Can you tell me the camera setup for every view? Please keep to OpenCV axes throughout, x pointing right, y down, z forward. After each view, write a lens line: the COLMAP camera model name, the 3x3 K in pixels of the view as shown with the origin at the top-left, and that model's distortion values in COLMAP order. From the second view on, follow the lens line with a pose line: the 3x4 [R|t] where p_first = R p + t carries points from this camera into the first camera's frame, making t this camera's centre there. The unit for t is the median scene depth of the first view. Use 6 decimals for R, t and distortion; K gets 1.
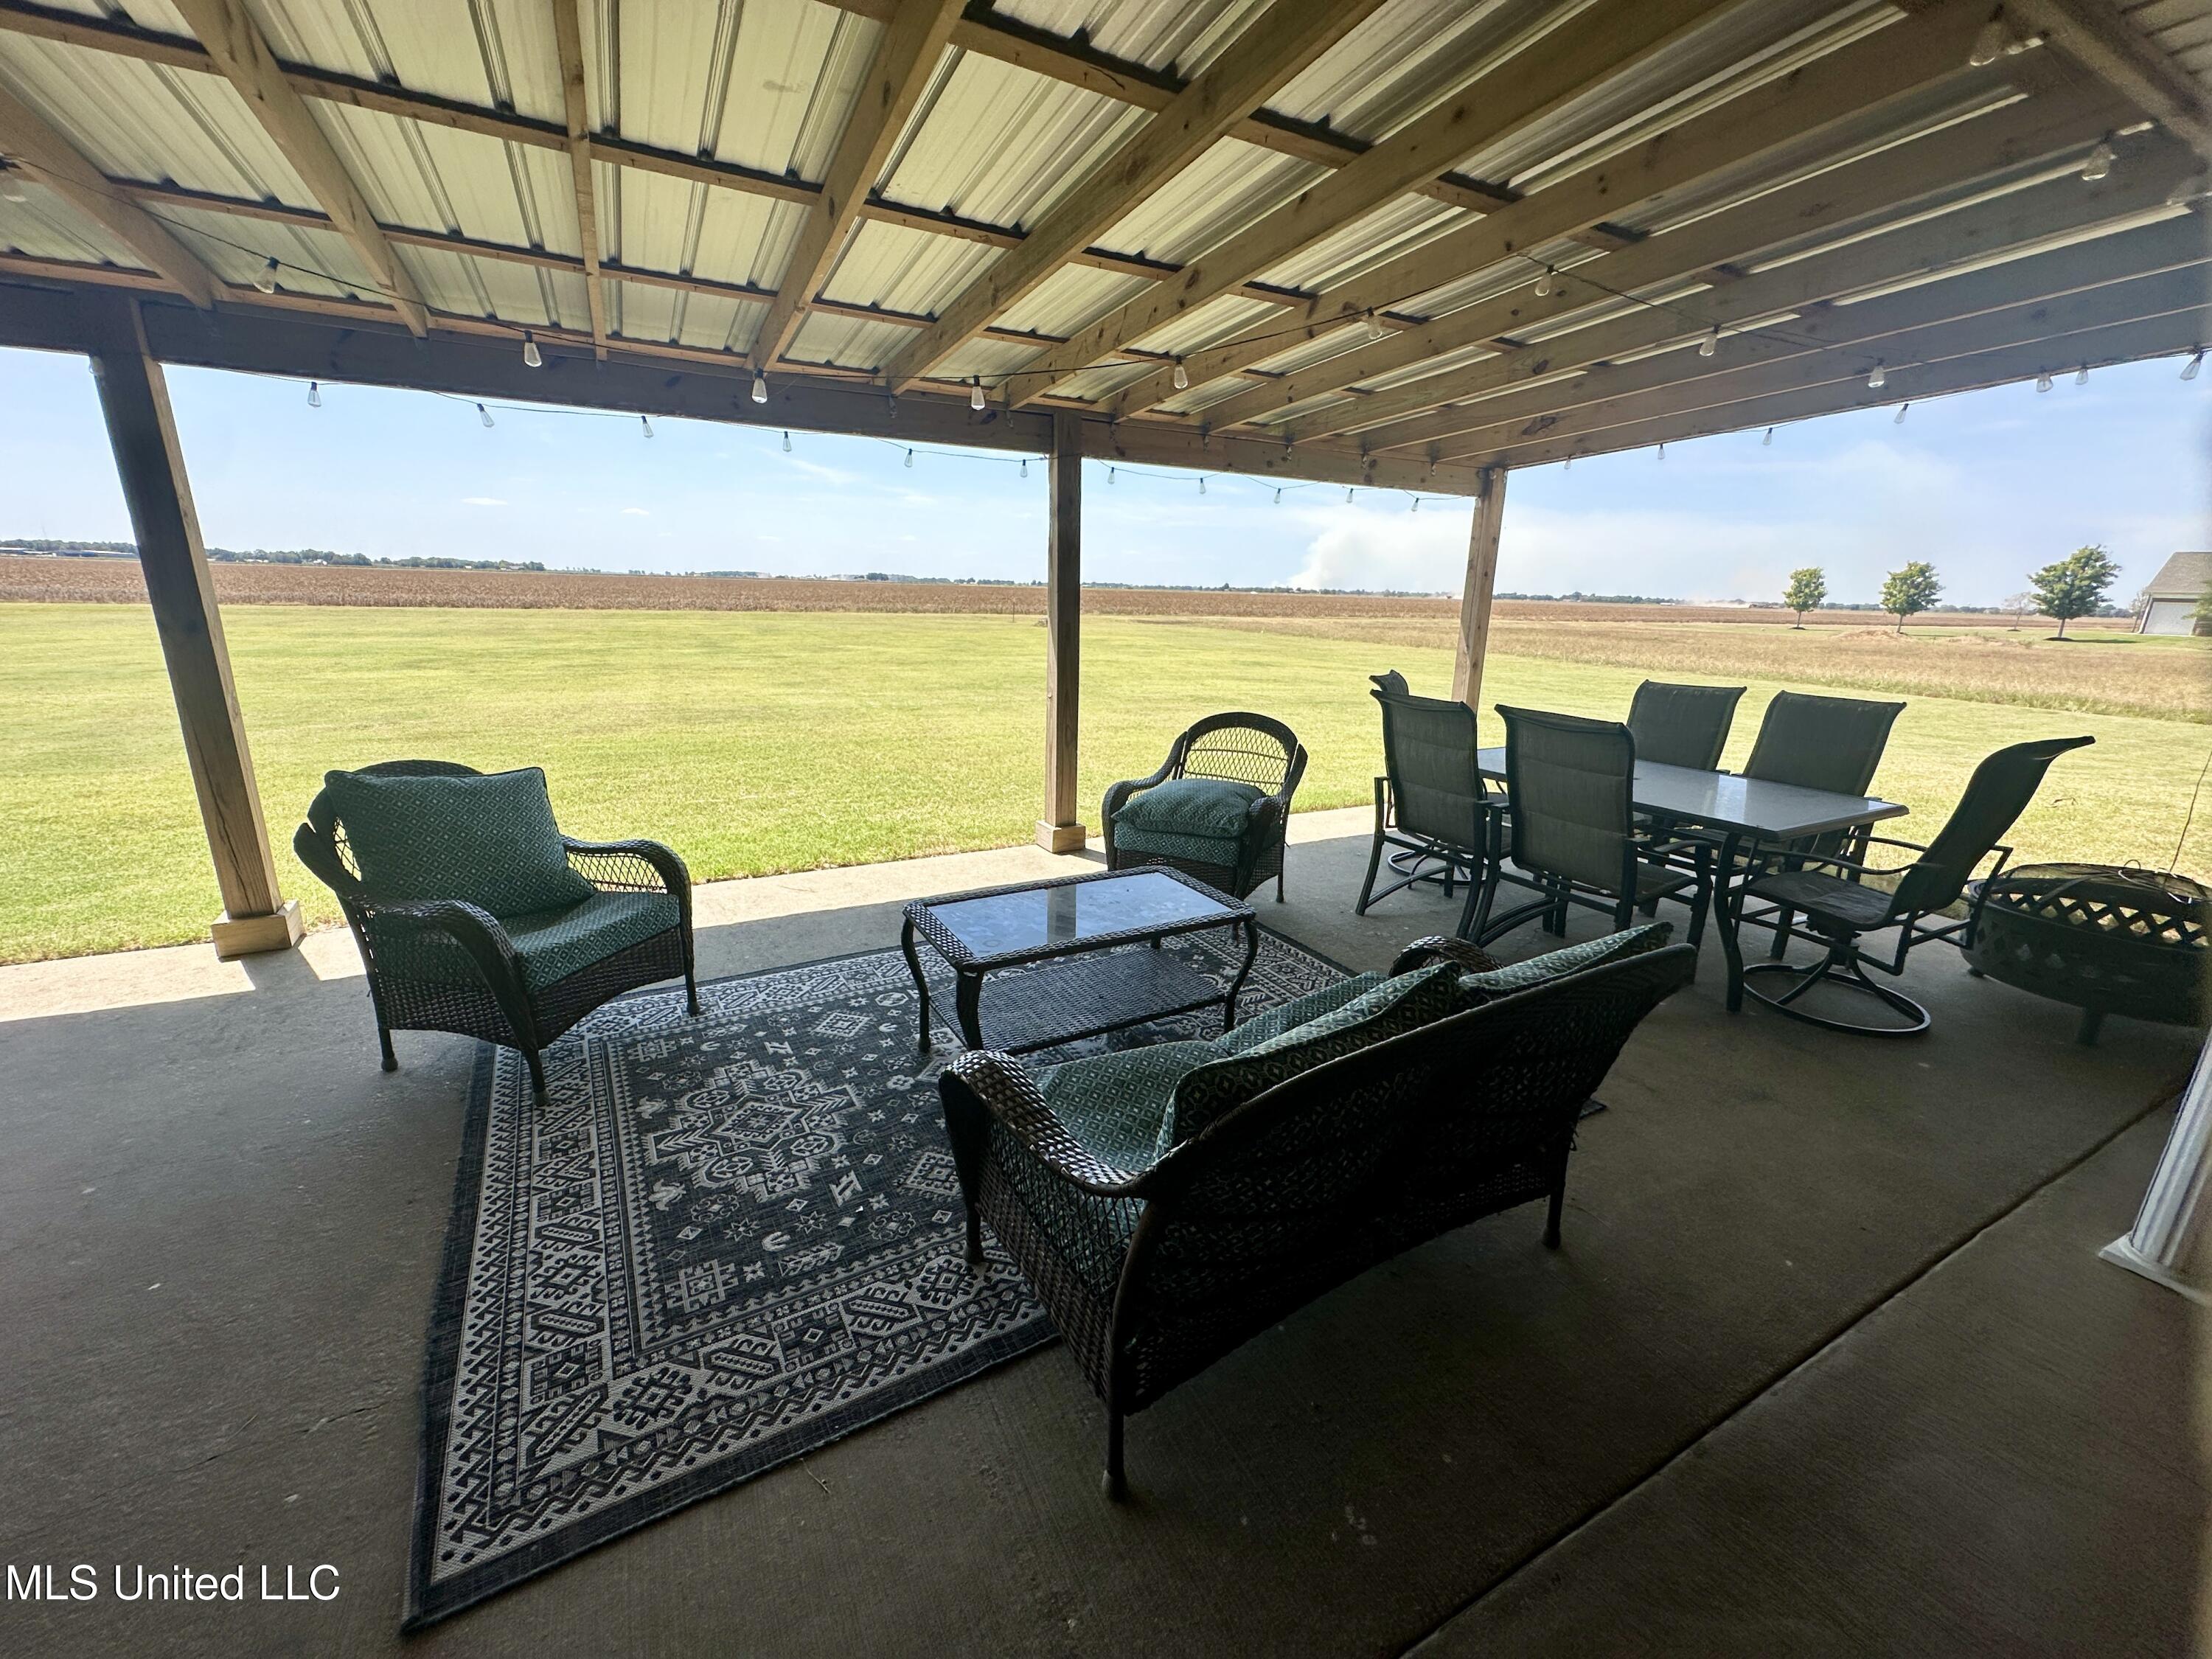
lens RADIAL K [[878.1, 0, 1109.5], [0, 878.1, 823.1], [0, 0, 1]] dist [0.001421, 0.000287]
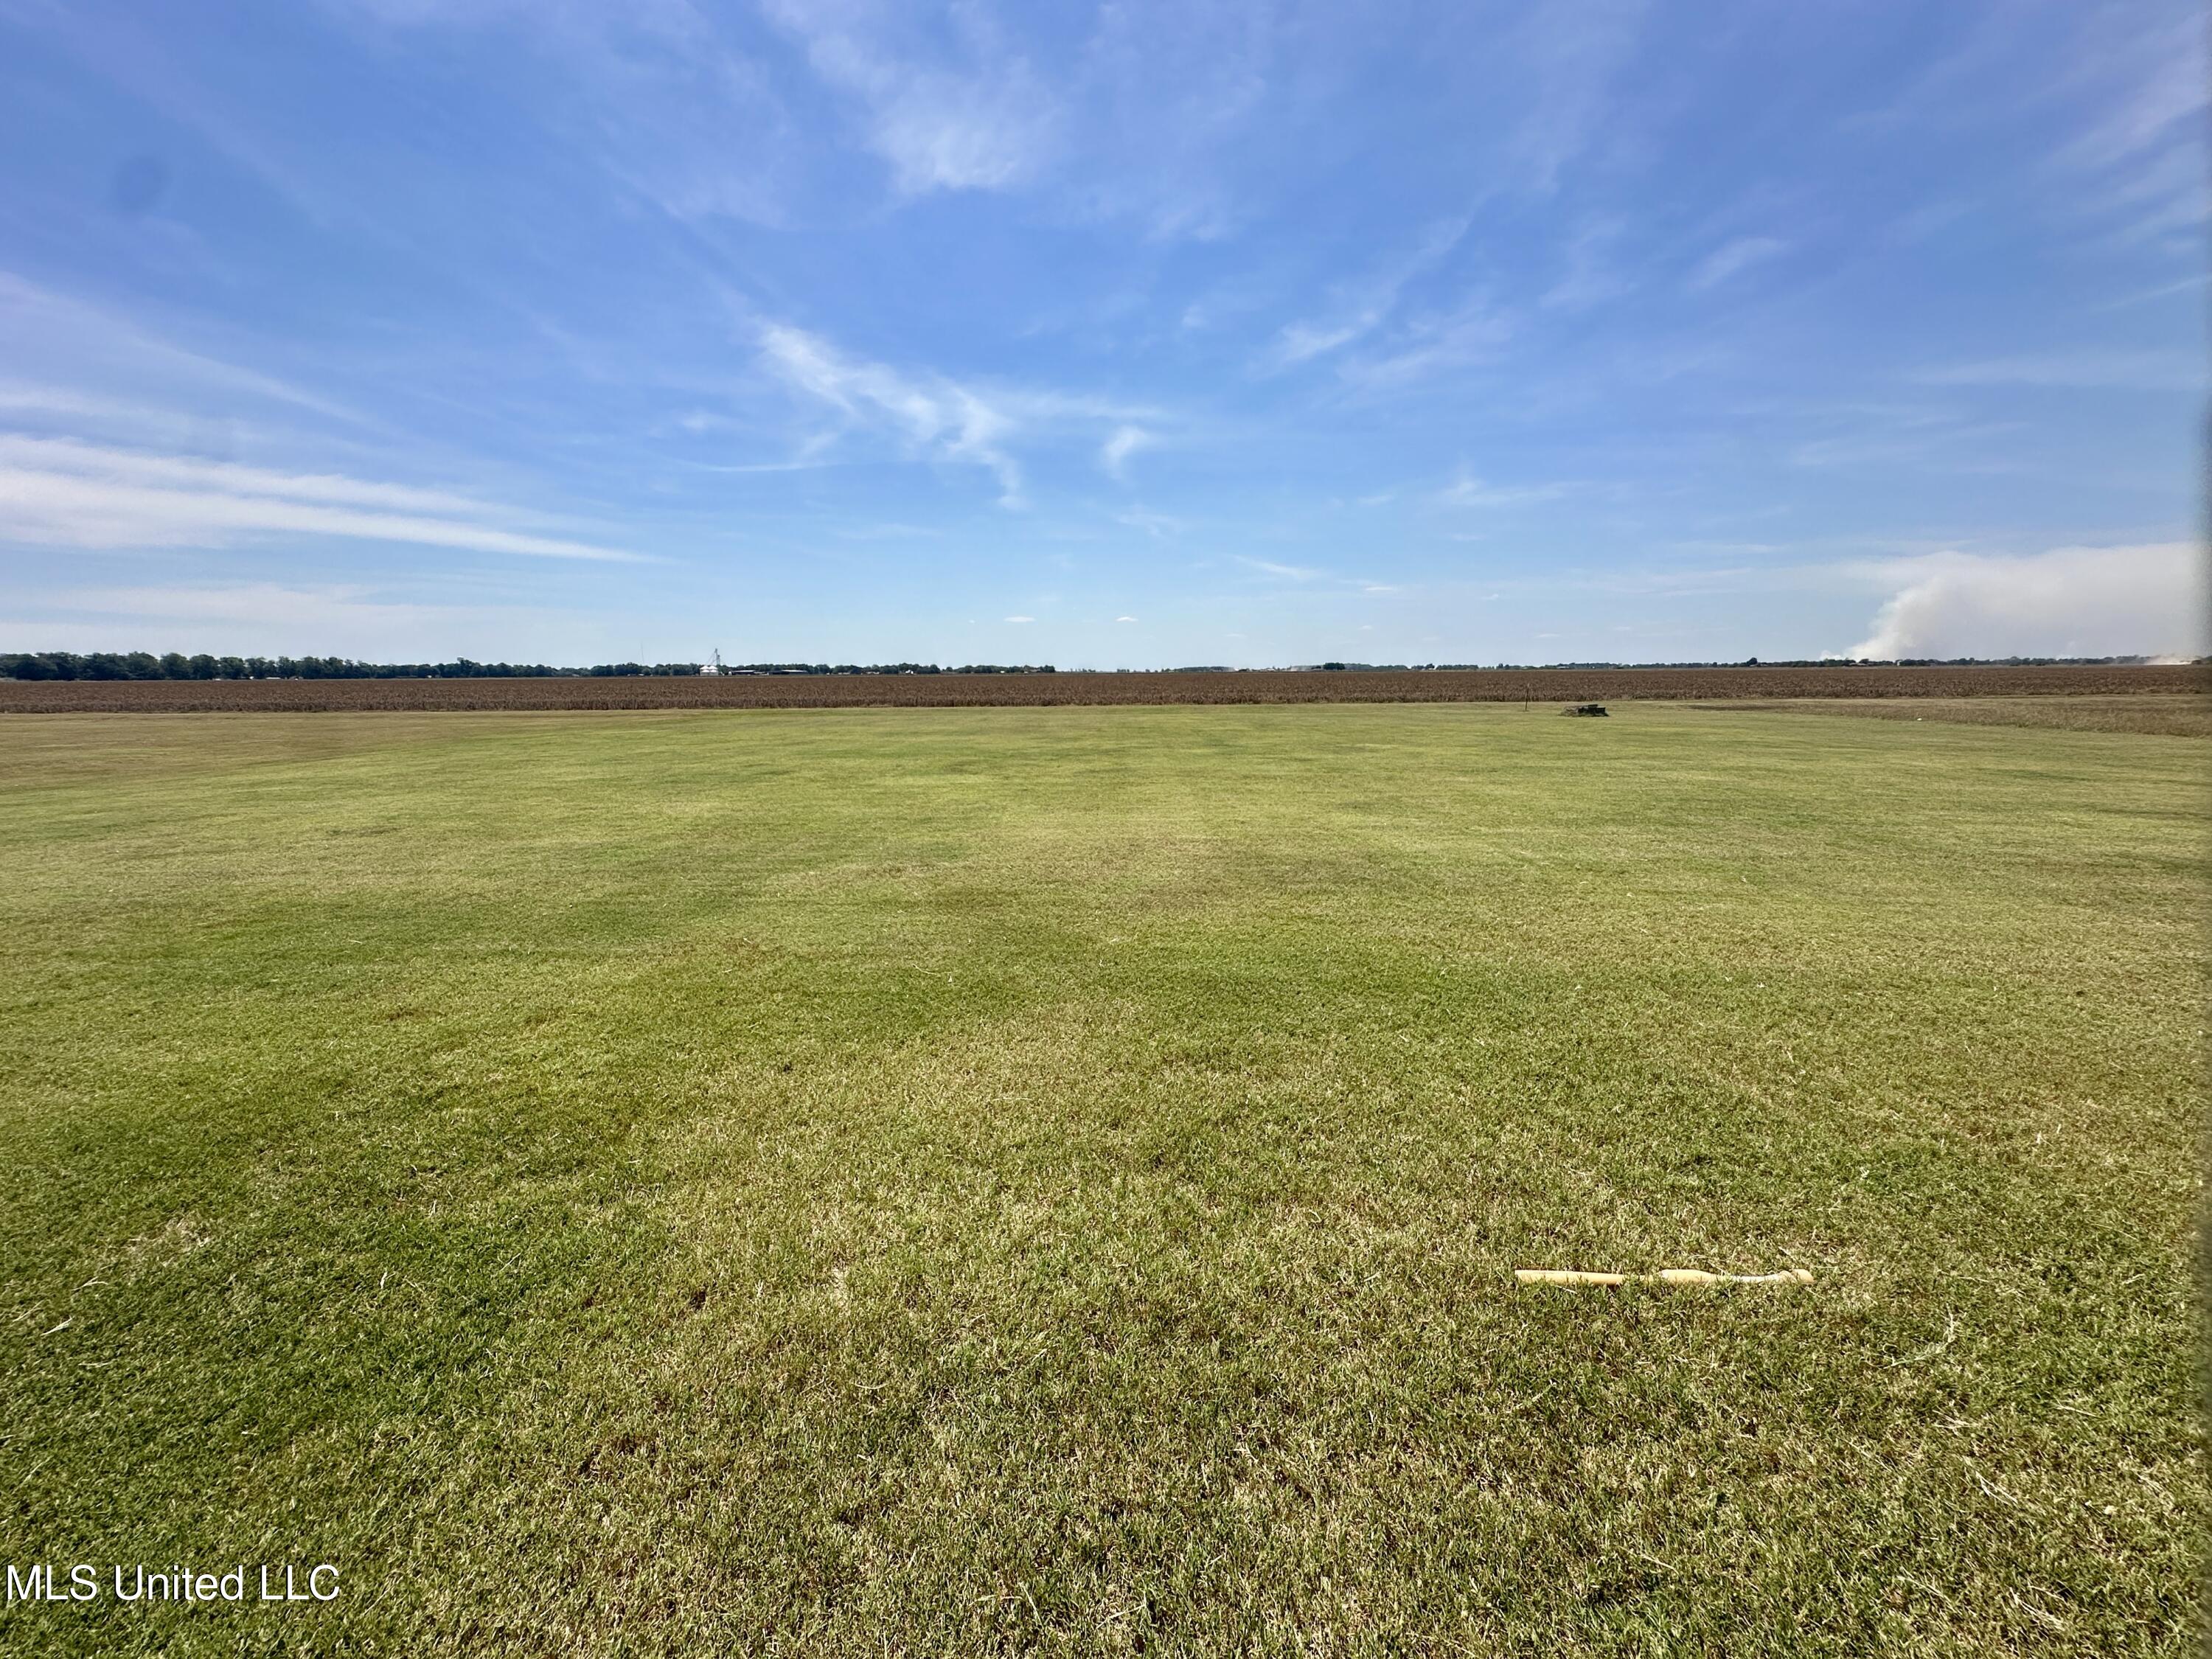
lens RADIAL K [[878.1, 0, 1109.5], [0, 878.1, 823.1], [0, 0, 1]] dist [0.001421, 0.000287]
pose [[0.881195, 0.045299, -0.470577, -0.063486], [-0.090640, 0.993121, -0.074131, -0.022362], [0.463982, 0.107977, 0.879239, 0.079837]]
